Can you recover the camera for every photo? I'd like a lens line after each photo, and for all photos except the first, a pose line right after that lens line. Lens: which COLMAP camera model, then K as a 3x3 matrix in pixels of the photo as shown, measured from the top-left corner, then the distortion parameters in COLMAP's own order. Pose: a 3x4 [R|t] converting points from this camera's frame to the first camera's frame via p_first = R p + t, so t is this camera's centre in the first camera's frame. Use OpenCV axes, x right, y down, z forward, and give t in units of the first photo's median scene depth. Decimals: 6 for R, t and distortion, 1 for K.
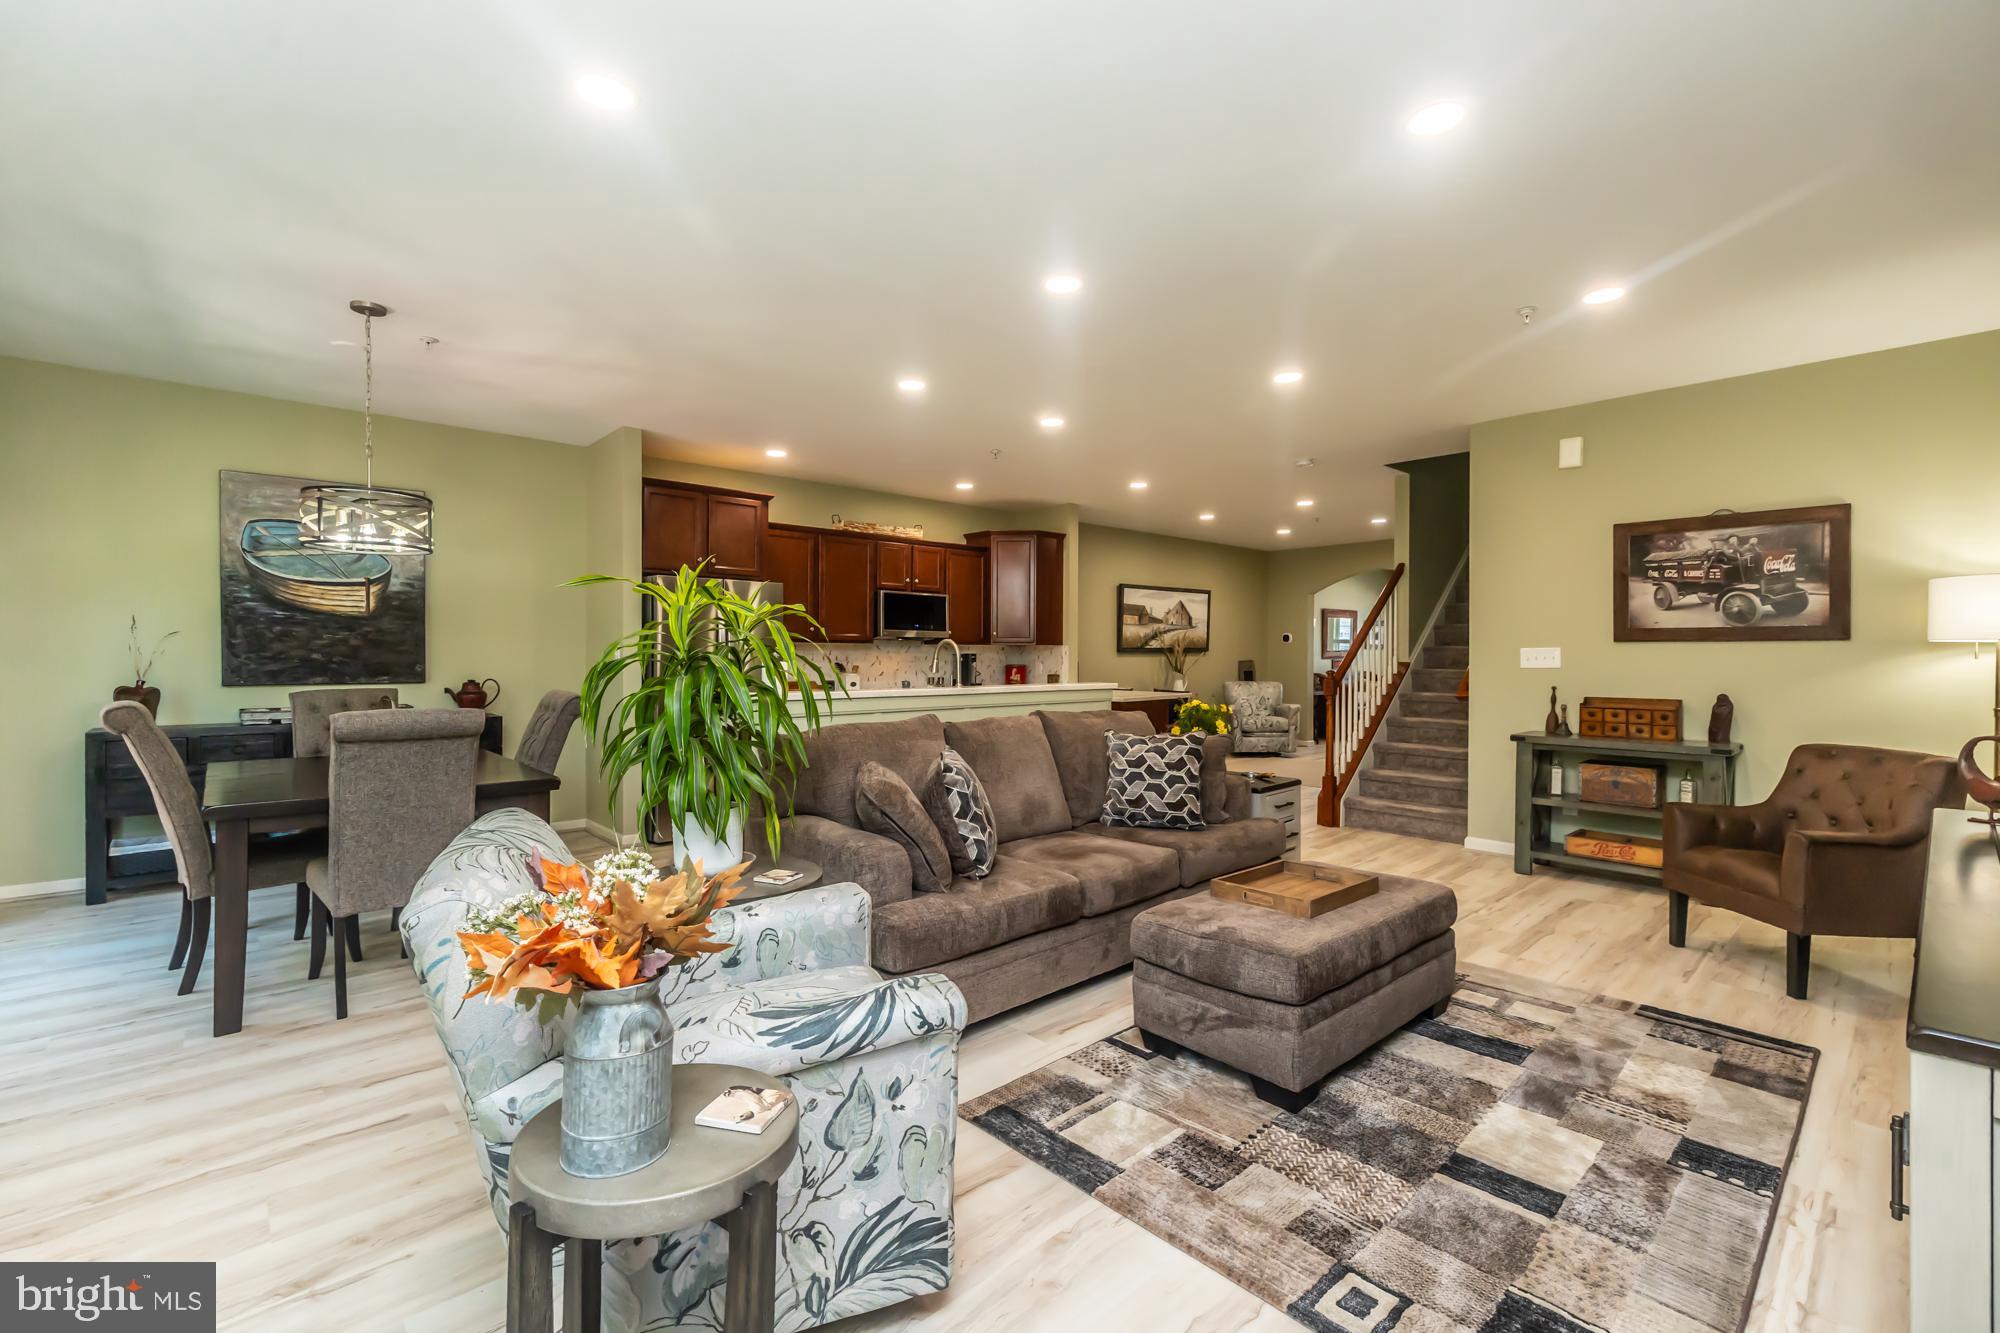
lens RADIAL K [[862.9, 0, 1002.6], [0, 862.9, 657.4], [0, 0, 1]] dist [0.000404, -0.000096]
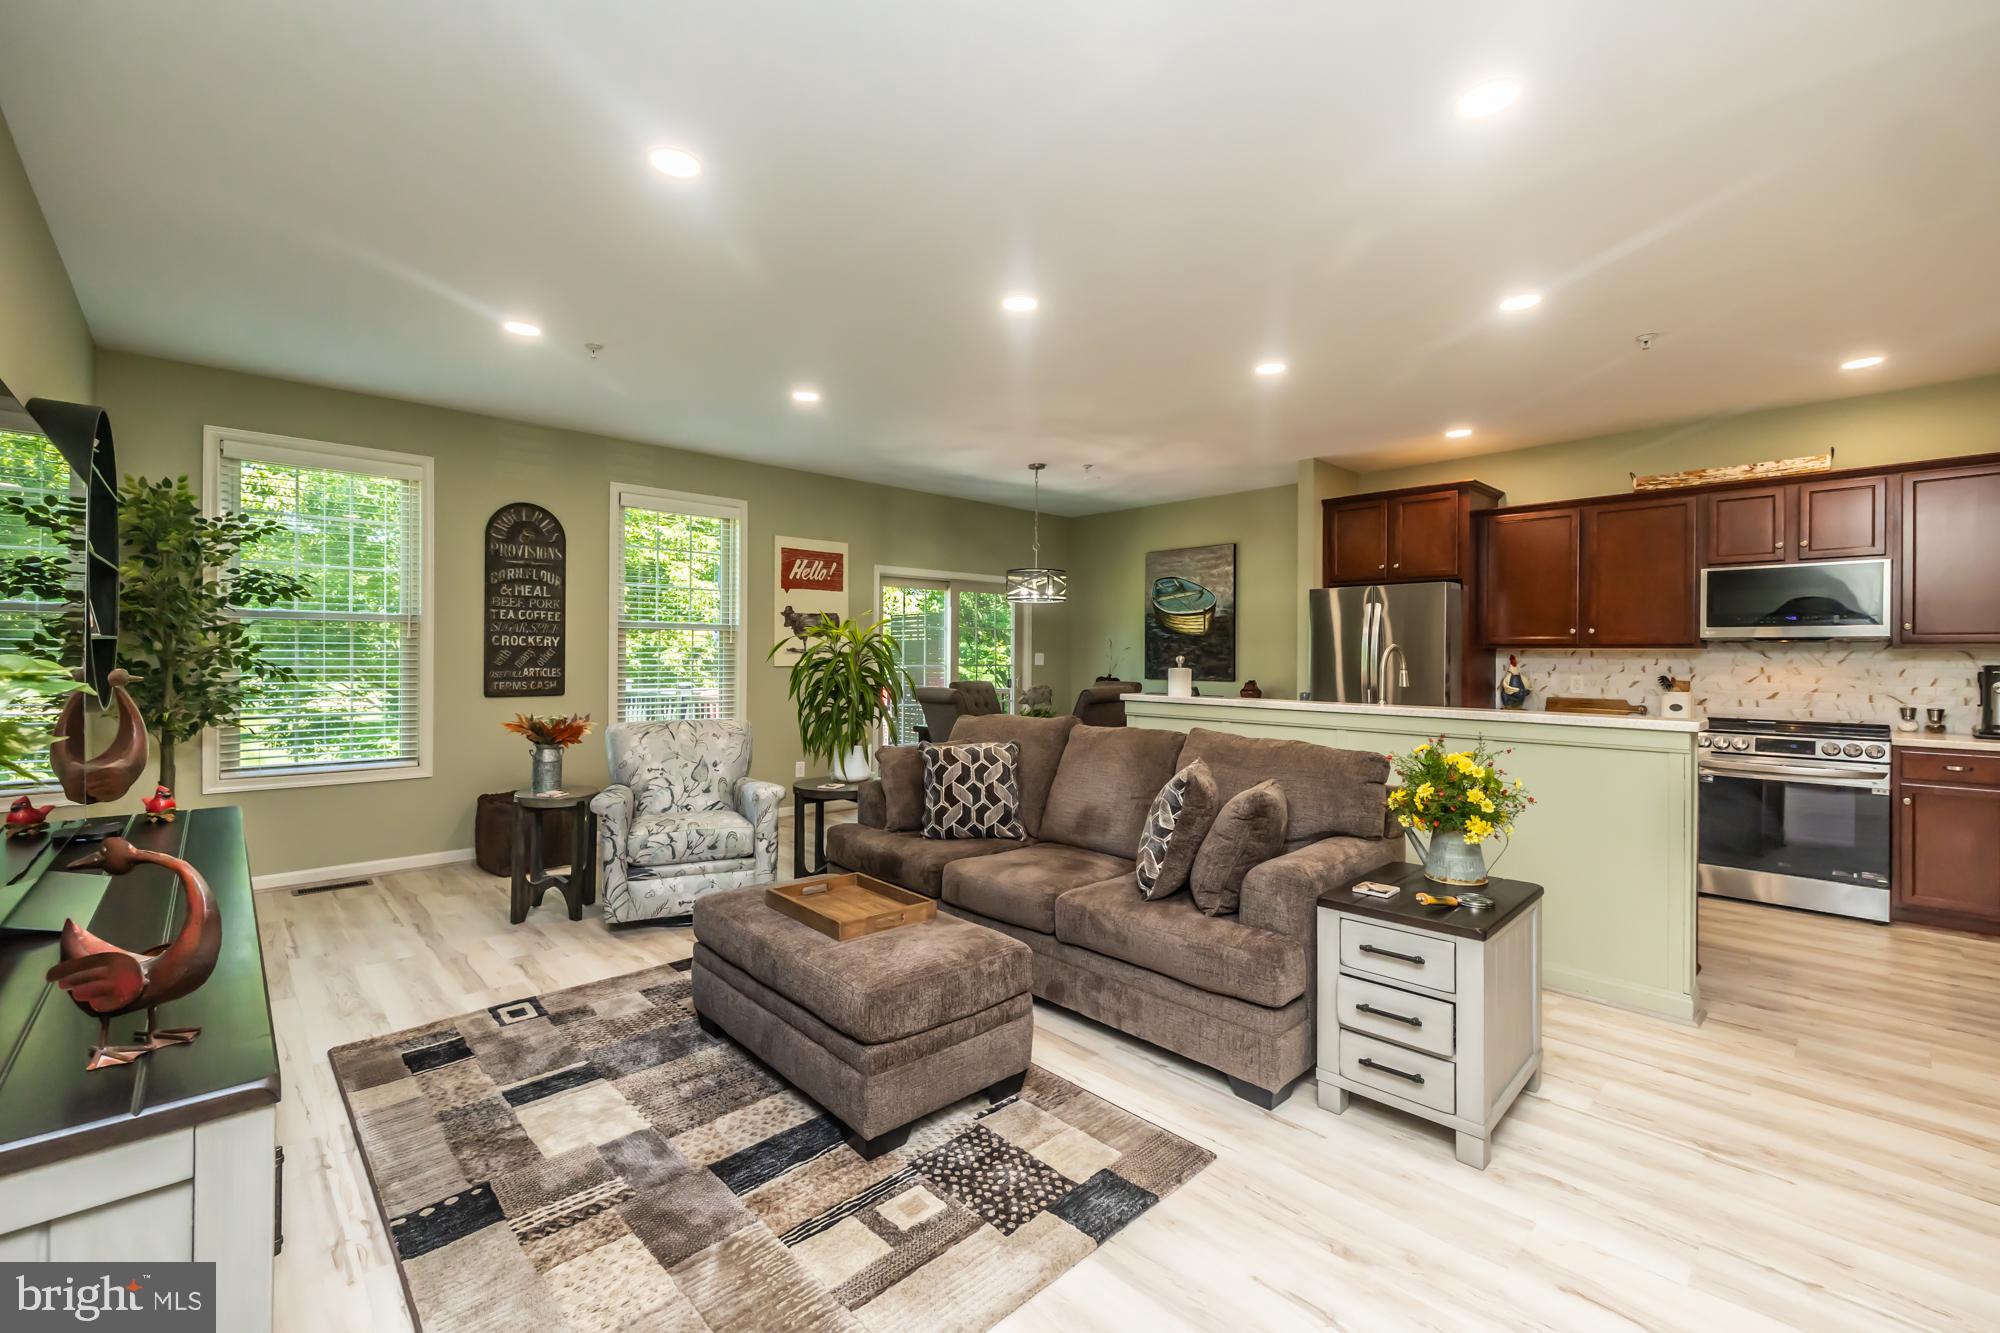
lens RADIAL K [[833.2, 0, 999.4], [0, 833.2, 653.1], [0, 0, 1]] dist [-0.000189, 0.000274]
pose [[0.011993, -0.003758, -0.999921, 0.361723], [-0.007044, 0.999968, -0.003842, -0.004304], [0.999903, 0.007089, 0.011966, 0.327841]]
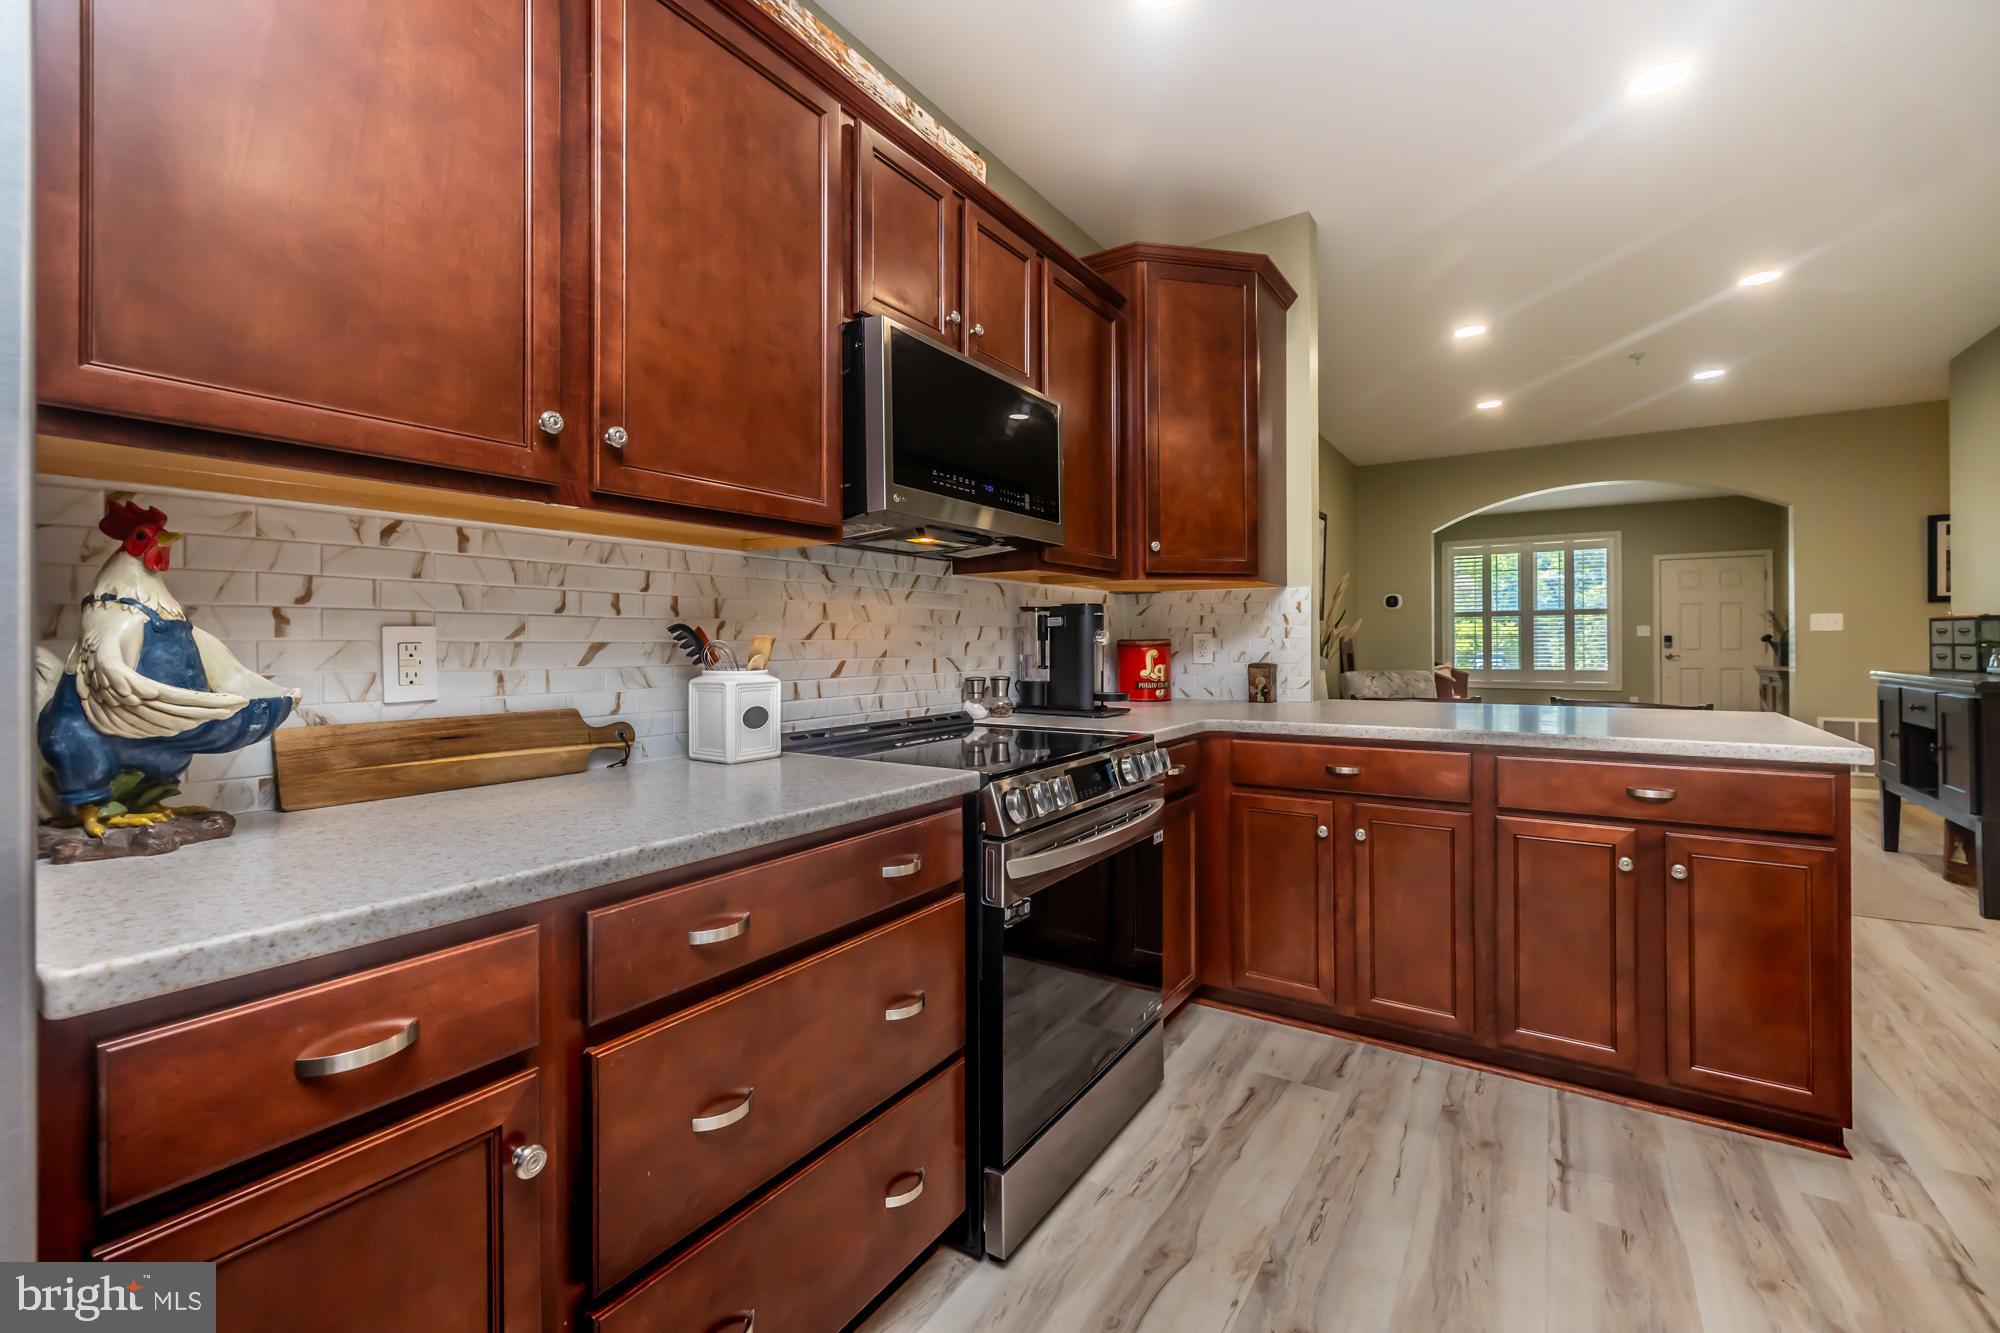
lens RADIAL K [[847.7, 0, 1001.9], [0, 847.7, 639.9], [0, 0, 1]] dist [0.000616, -0.000051]
pose [[0.969520, -0.004578, 0.244968, -0.123176], [0.006115, 0.999966, -0.005517, 0.009275], [-0.244935, 0.006847, 0.969515, 0.560278]]
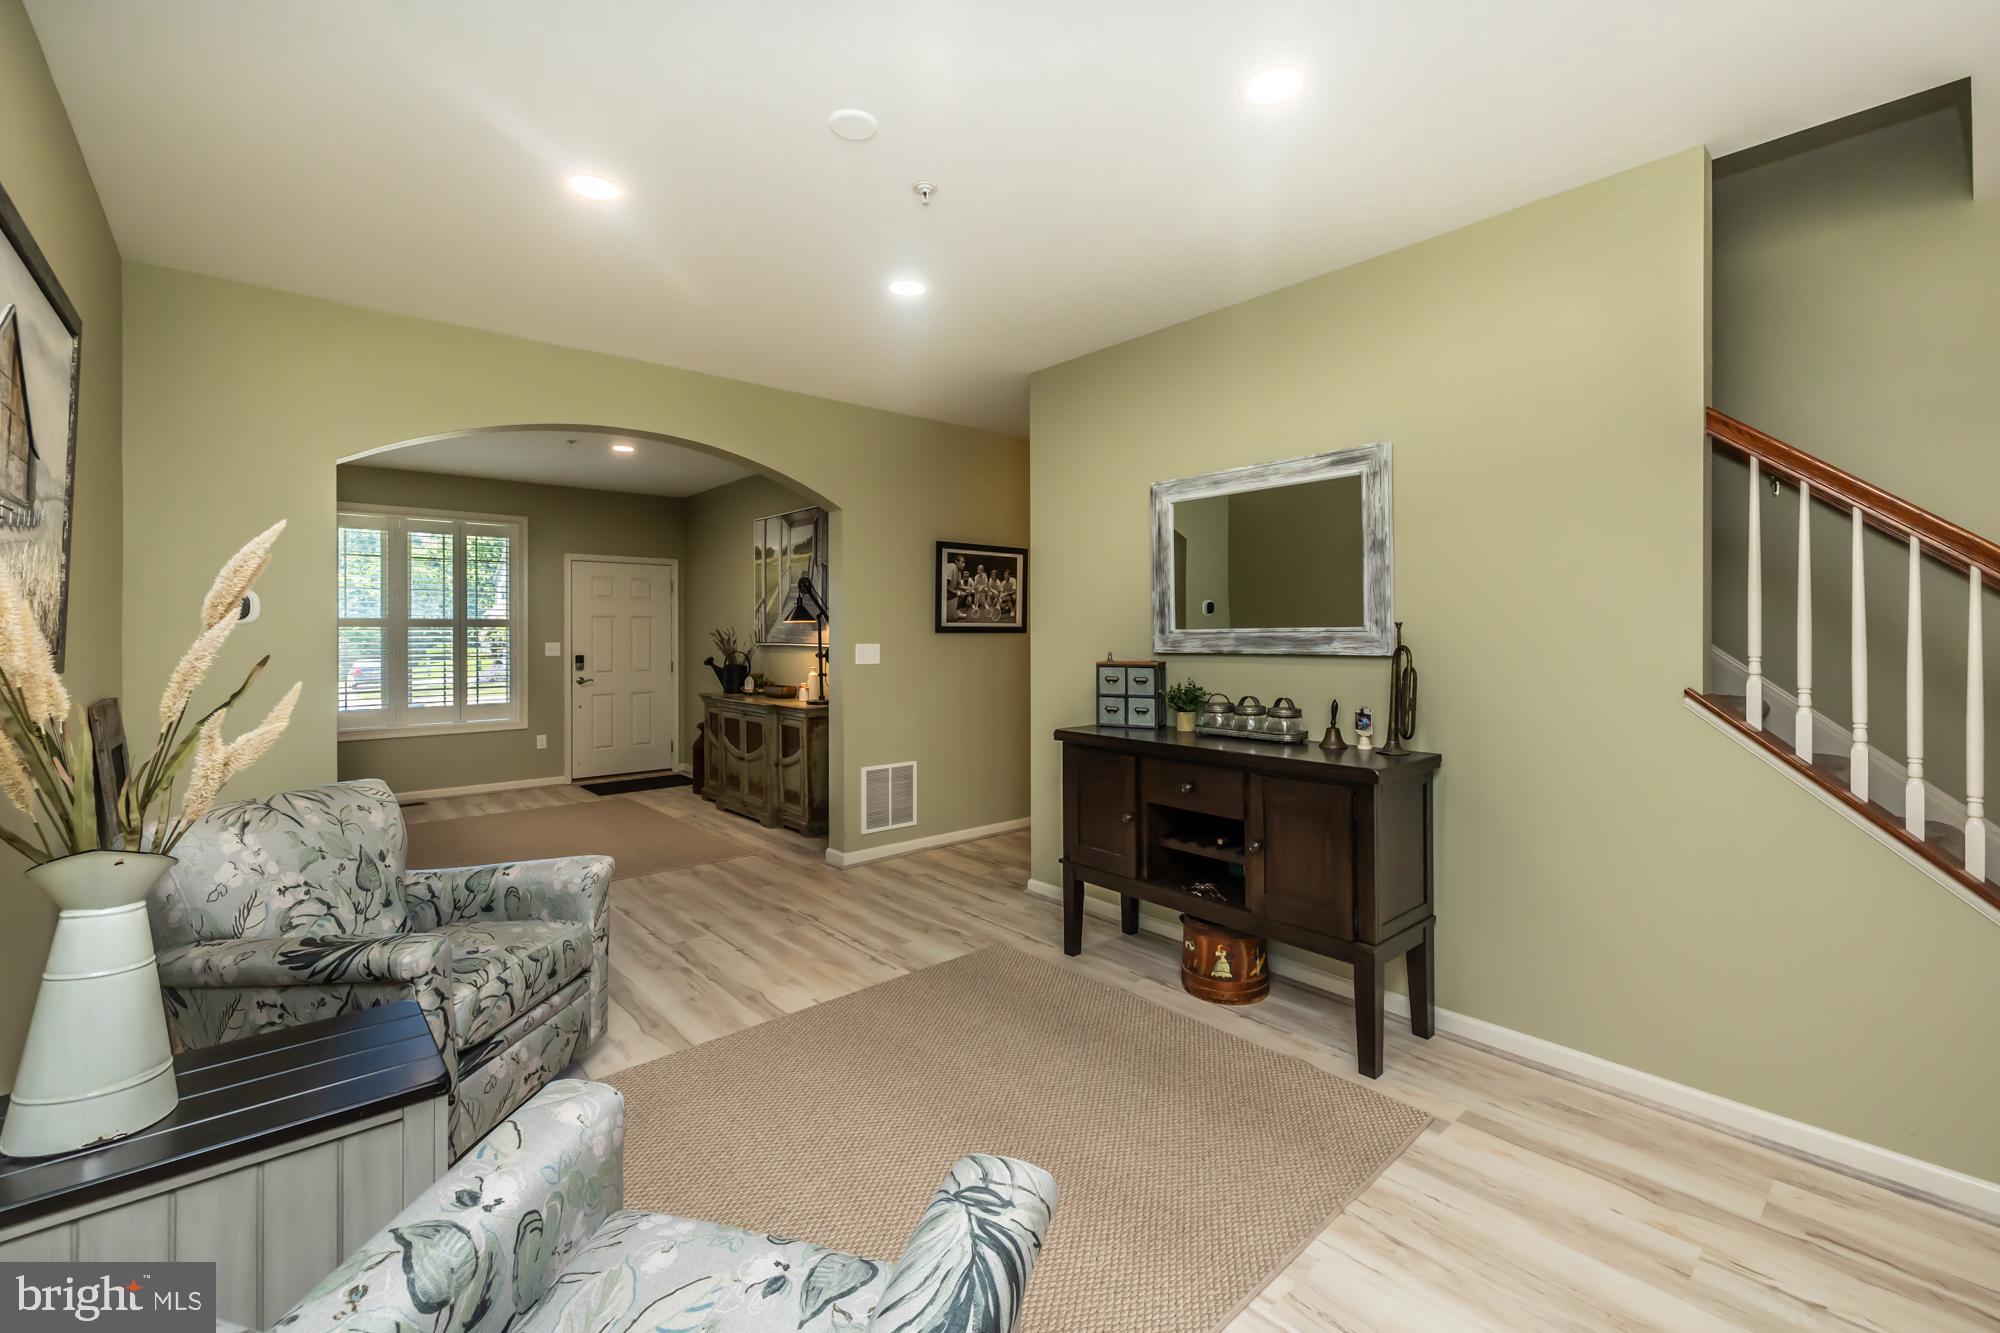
lens RADIAL K [[849.1, 0, 1003.2], [0, 849.1, 632.2], [0, 0, 1]] dist [0.001000, -0.000245]
pose [[0.027059, -0.000691, 0.999634, 0.082759], [0.005198, 0.999986, 0.000551, -0.015773], [-0.999620, 0.005181, 0.027062, 0.902984]]
